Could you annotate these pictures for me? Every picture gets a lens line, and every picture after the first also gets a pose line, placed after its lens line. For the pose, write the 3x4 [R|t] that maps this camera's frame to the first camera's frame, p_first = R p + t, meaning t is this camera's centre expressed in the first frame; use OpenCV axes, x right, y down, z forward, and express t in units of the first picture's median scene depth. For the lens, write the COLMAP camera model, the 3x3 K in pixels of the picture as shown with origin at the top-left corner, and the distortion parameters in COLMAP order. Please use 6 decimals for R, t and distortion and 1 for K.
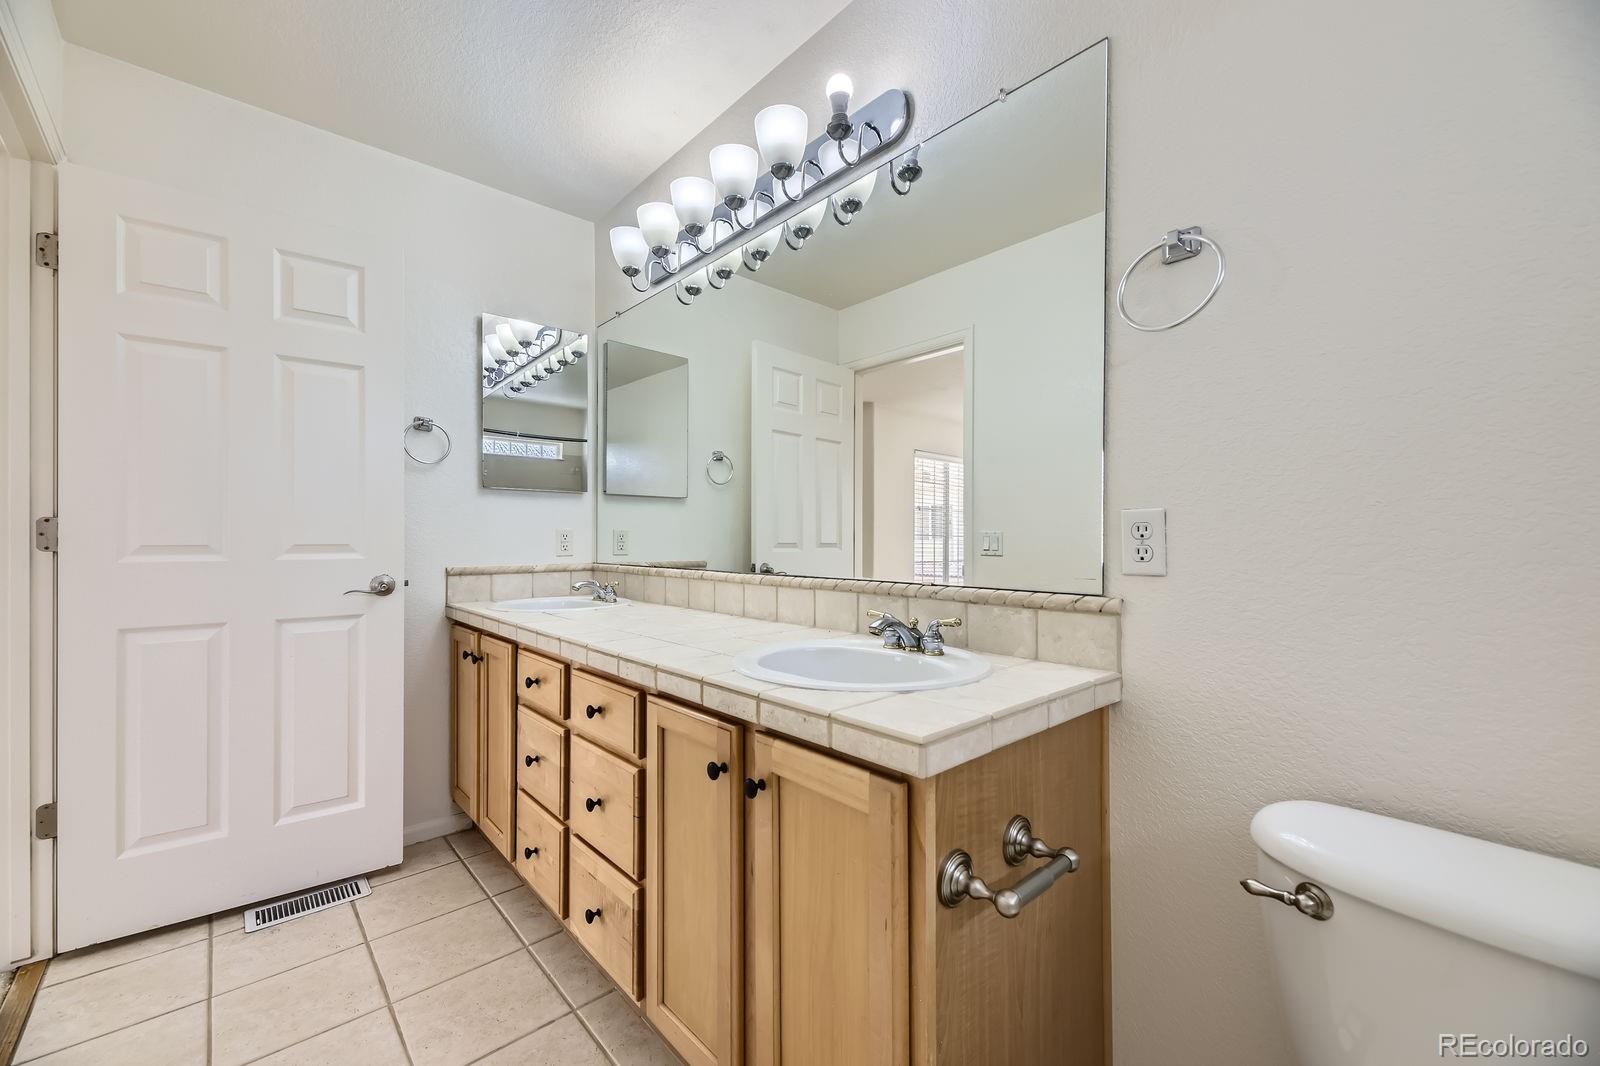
lens RADIAL K [[645.0, 0, 795.5], [0, 645.0, 542.9], [0, 0, 1]] dist [0.013966, -0.001966]
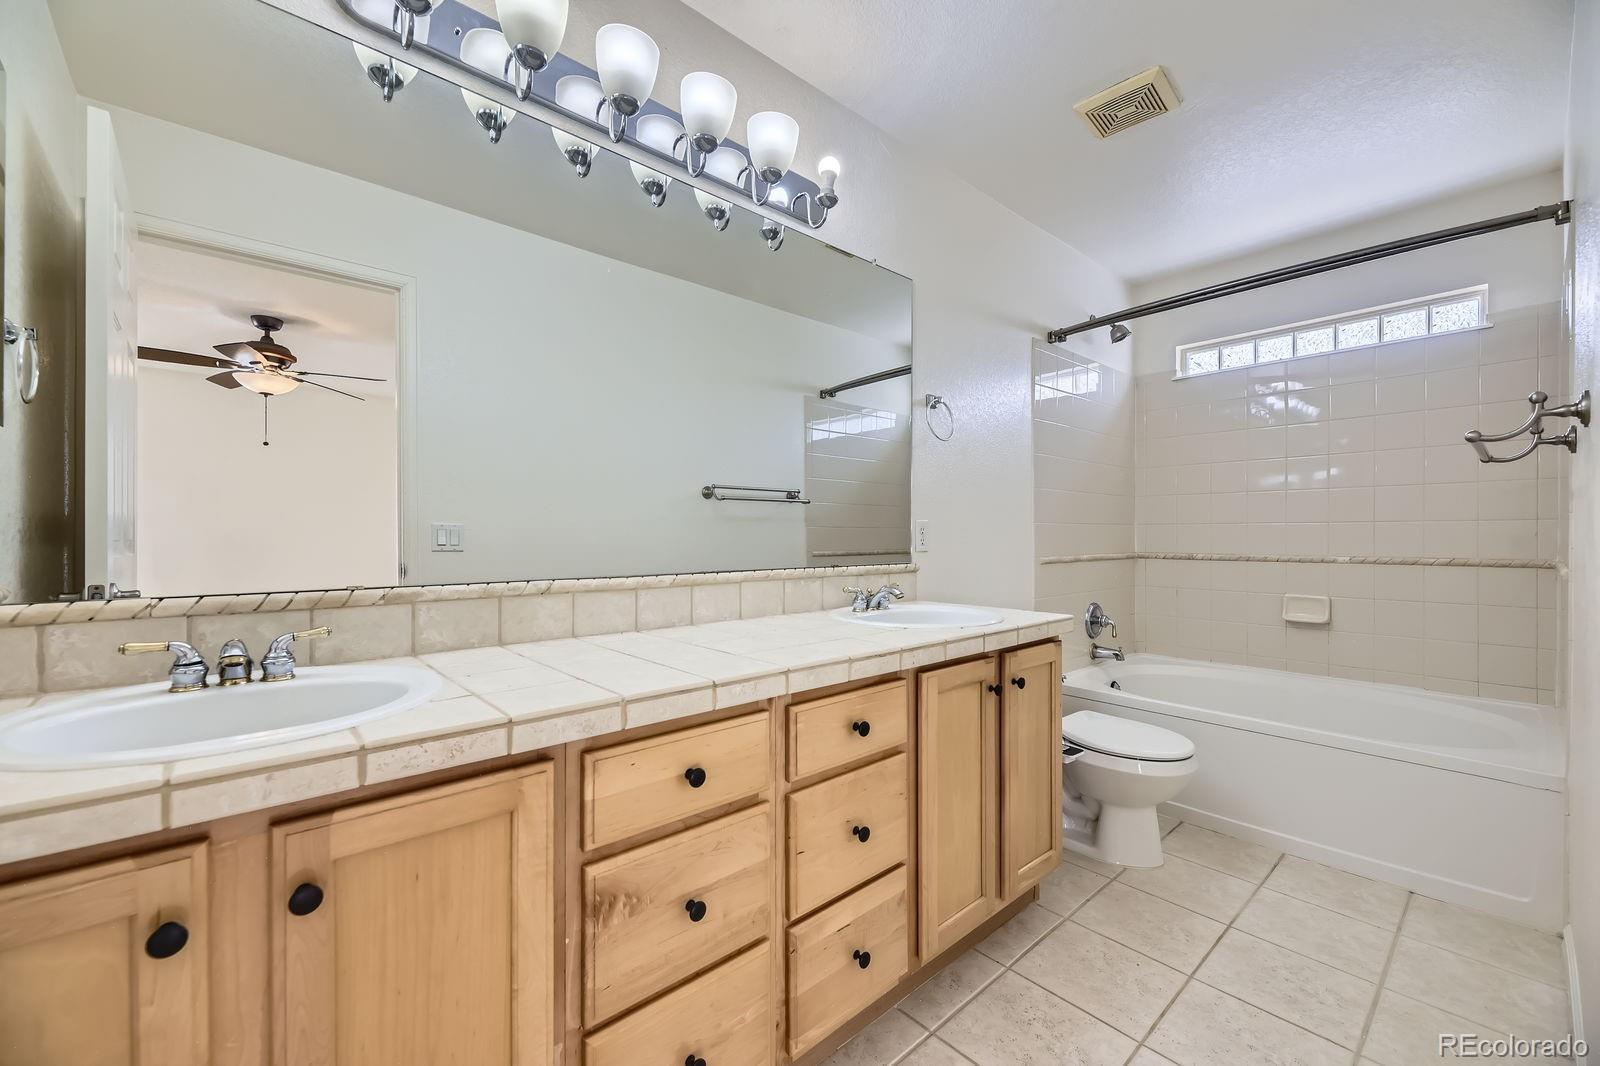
lens RADIAL K [[645.0, 0, 795.2], [0, 645.0, 528.0], [0, 0, 1]] dist [0.013966, -0.001966]
pose [[0.008169, 0.004355, 0.999957, -0.936416], [0.004263, 0.999981, -0.004390, -0.010462], [-0.999958, 0.004299, 0.008151, 0.837180]]
